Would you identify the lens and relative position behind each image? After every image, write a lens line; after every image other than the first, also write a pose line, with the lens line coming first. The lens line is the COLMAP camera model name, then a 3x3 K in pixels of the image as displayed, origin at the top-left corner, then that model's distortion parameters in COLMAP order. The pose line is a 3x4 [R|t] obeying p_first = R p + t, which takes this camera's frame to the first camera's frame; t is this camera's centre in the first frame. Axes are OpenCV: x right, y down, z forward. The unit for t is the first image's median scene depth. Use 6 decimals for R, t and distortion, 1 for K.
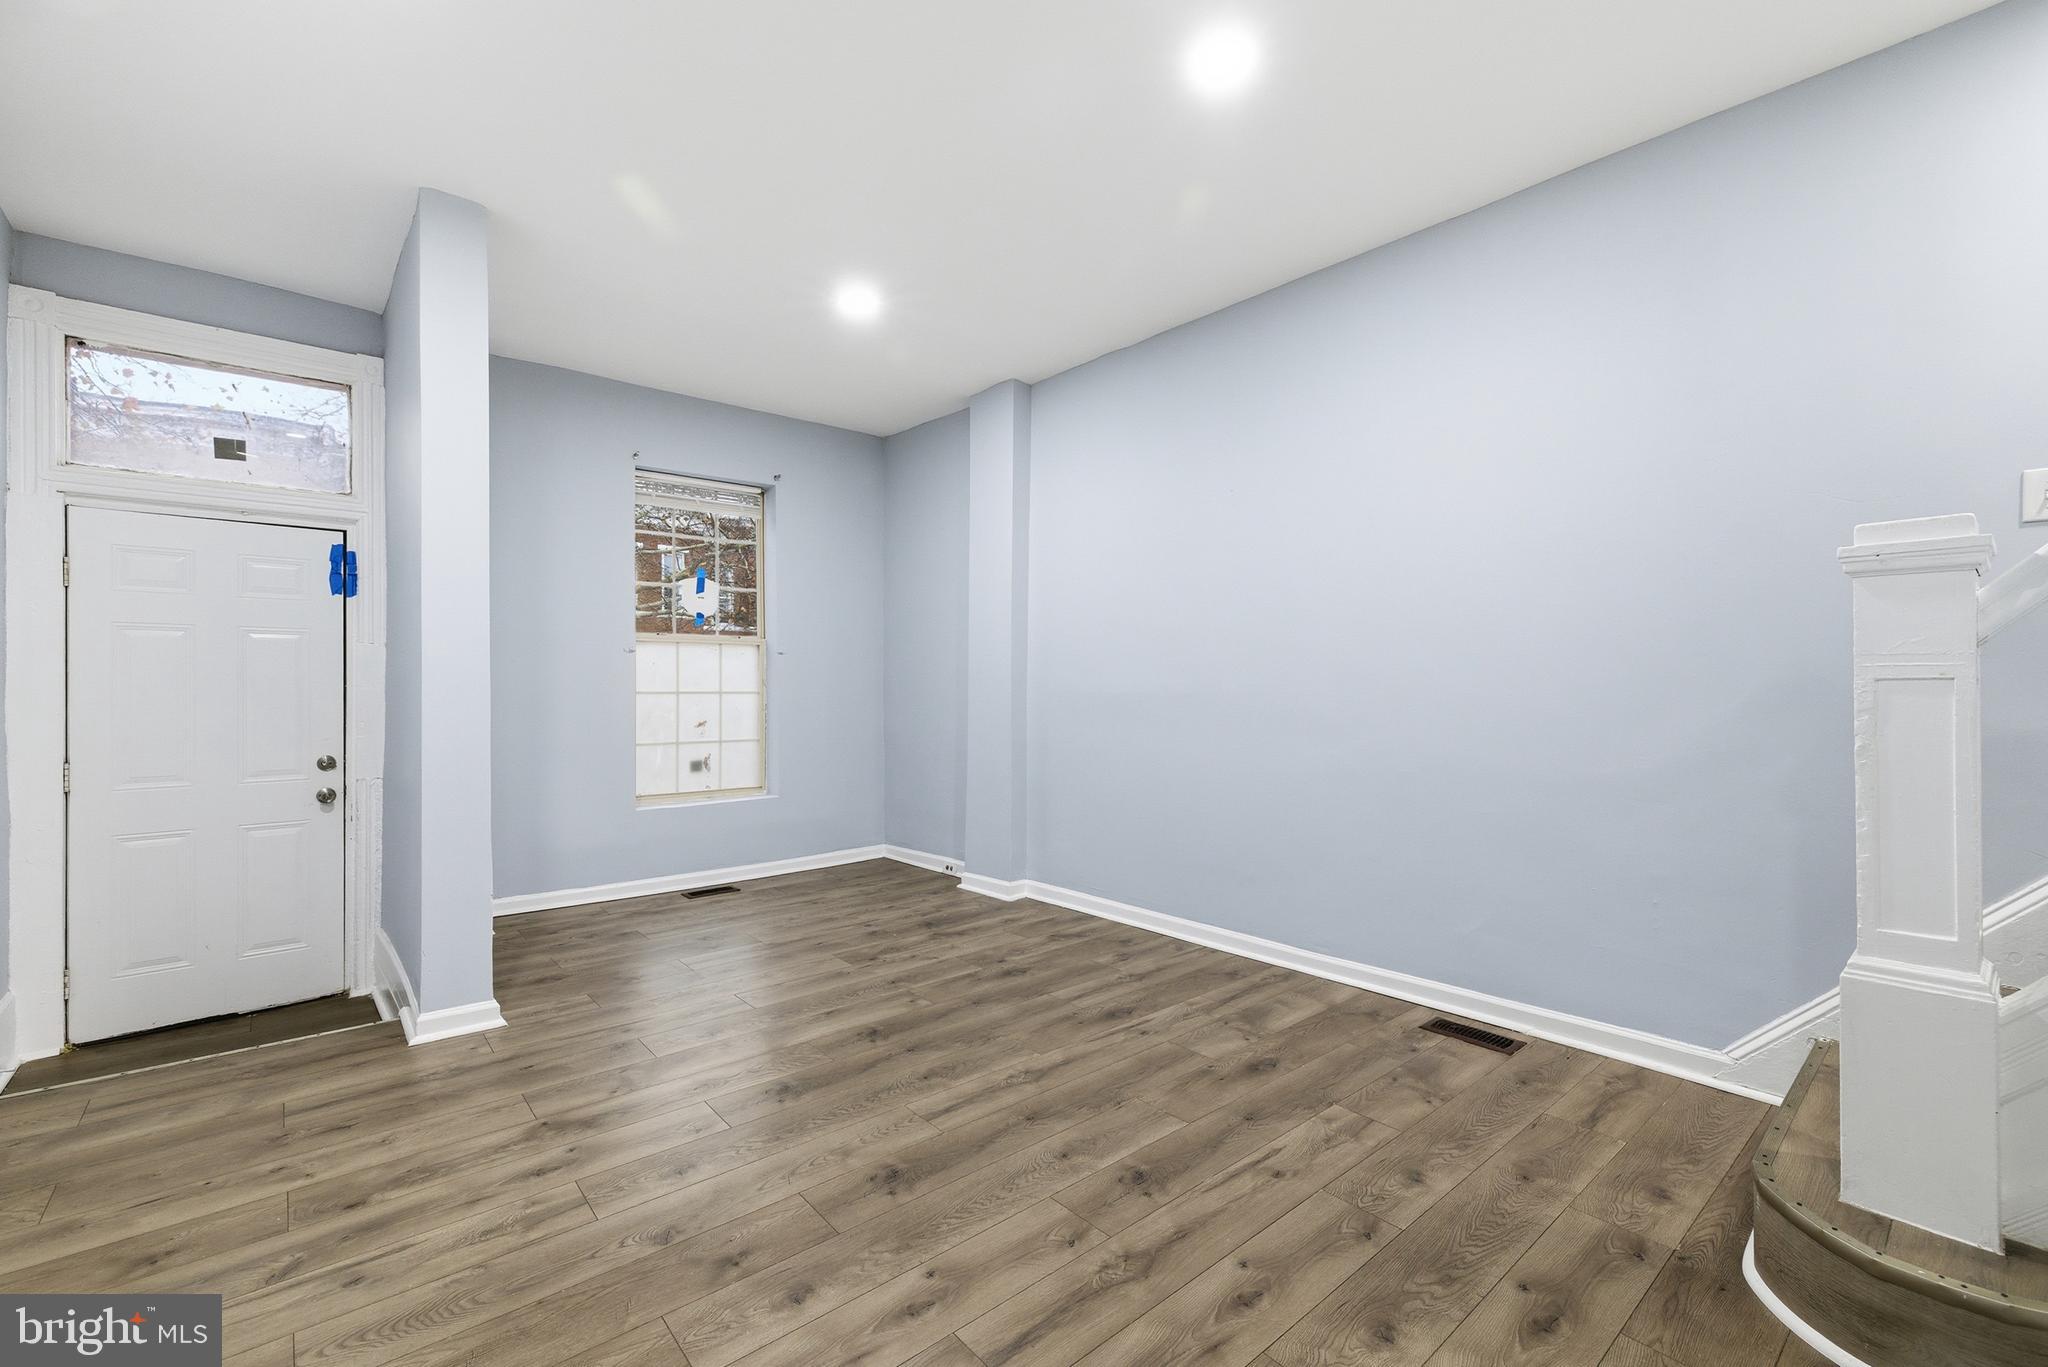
lens RADIAL K [[871.1, 0, 1024.0], [0, 871.1, 683.5], [0, 0, 1]] dist [0.005202, -0.000298]
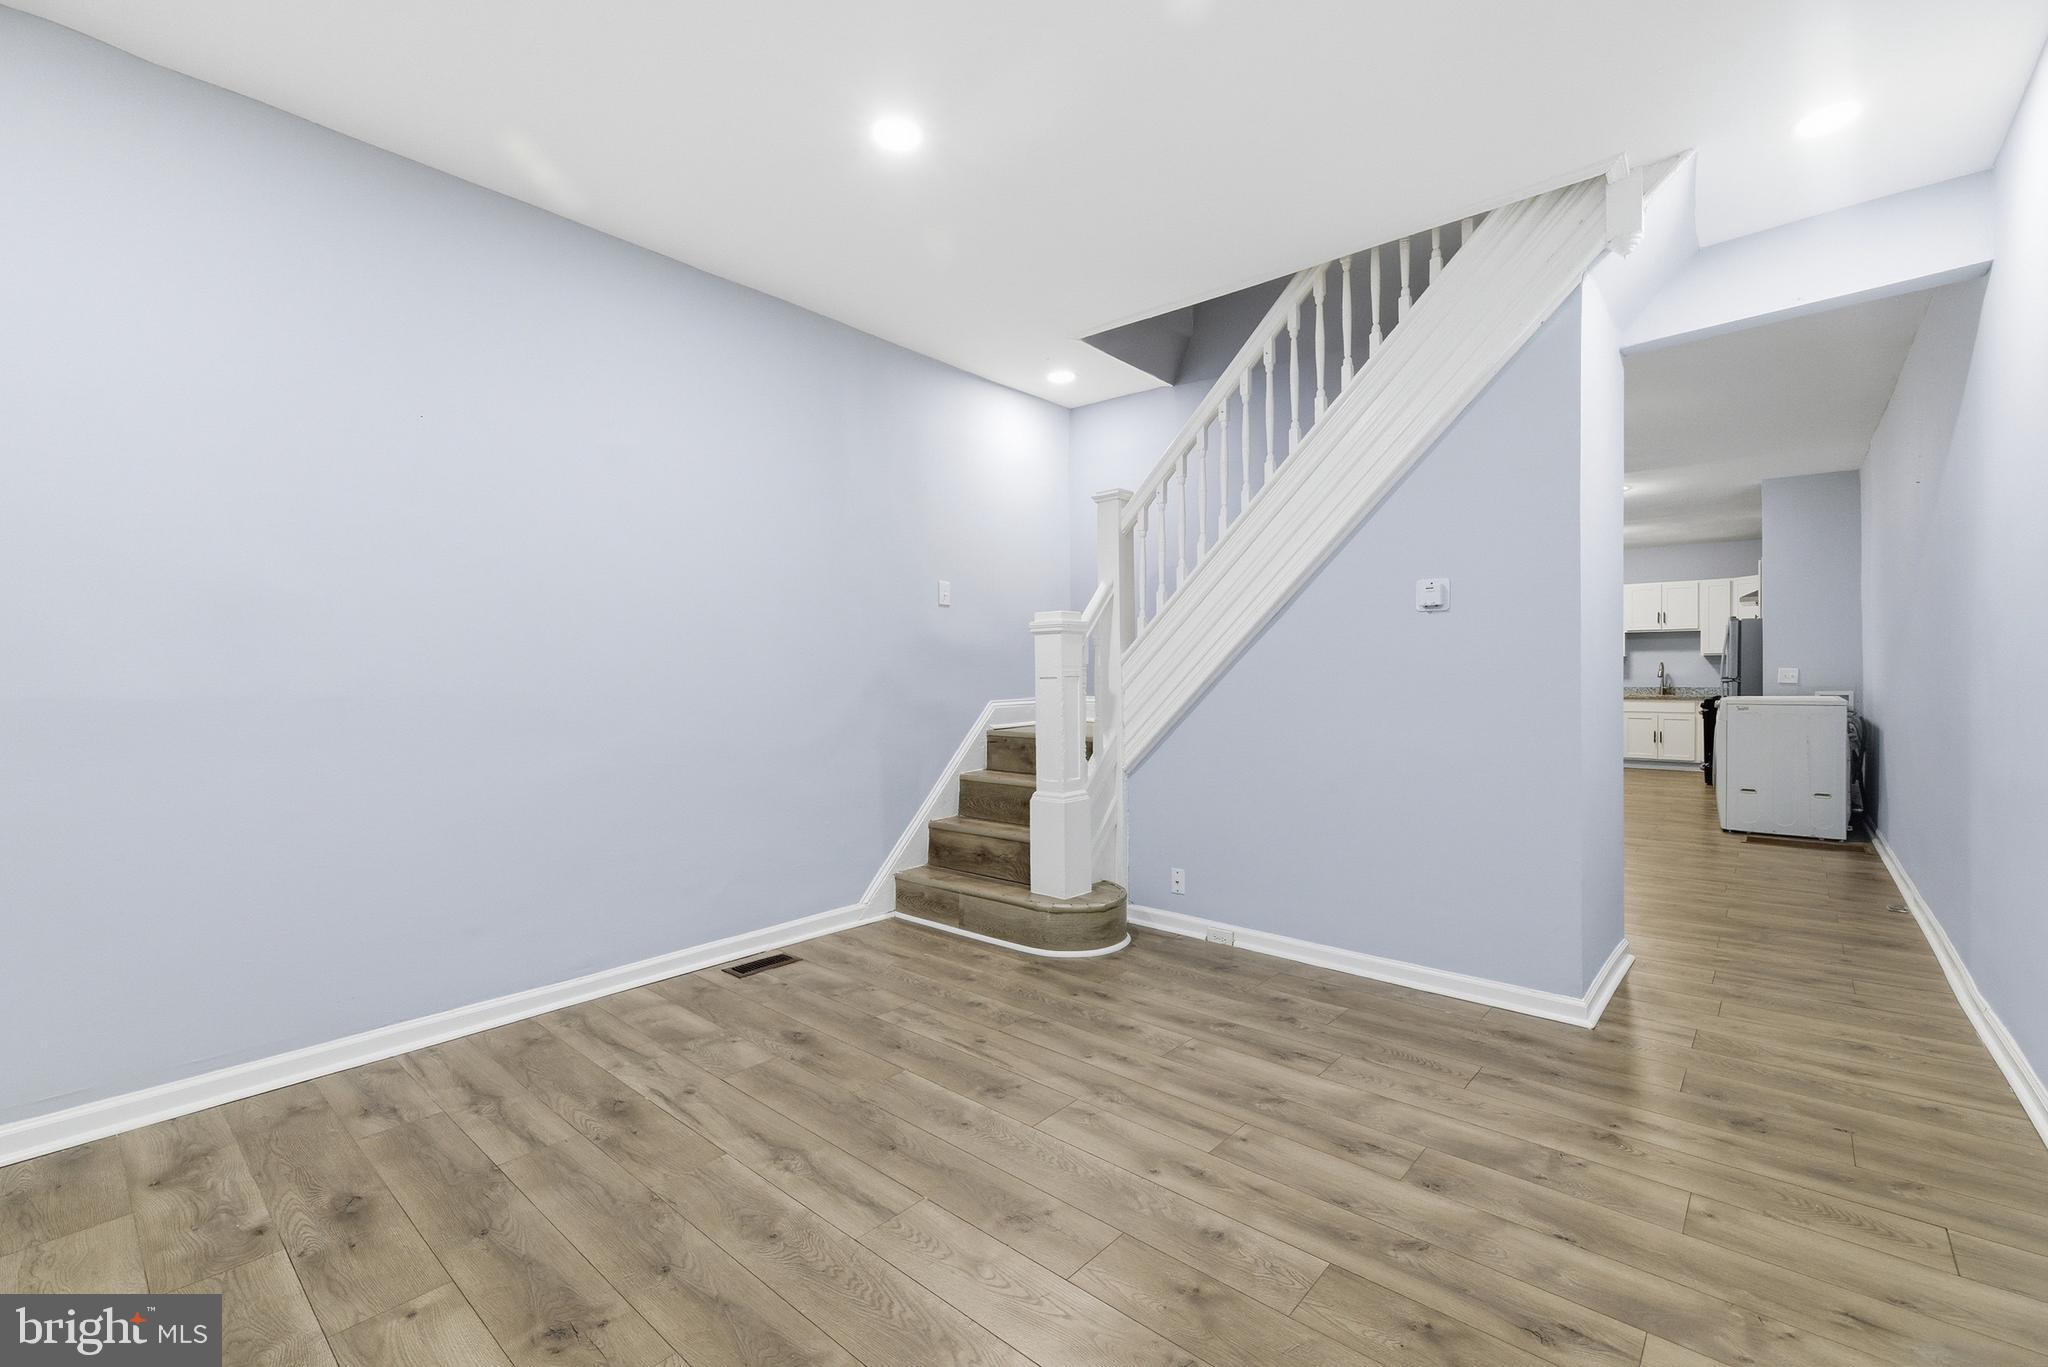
lens RADIAL K [[871.1, 0, 1024.0], [0, 871.1, 683.5], [0, 0, 1]] dist [0.005202, -0.000298]
pose [[-0.139251, -0.007116, 0.990232, -0.777642], [0.006728, 0.999944, 0.008132, -0.002768], [-0.990234, 0.007795, -0.139196, 0.823896]]
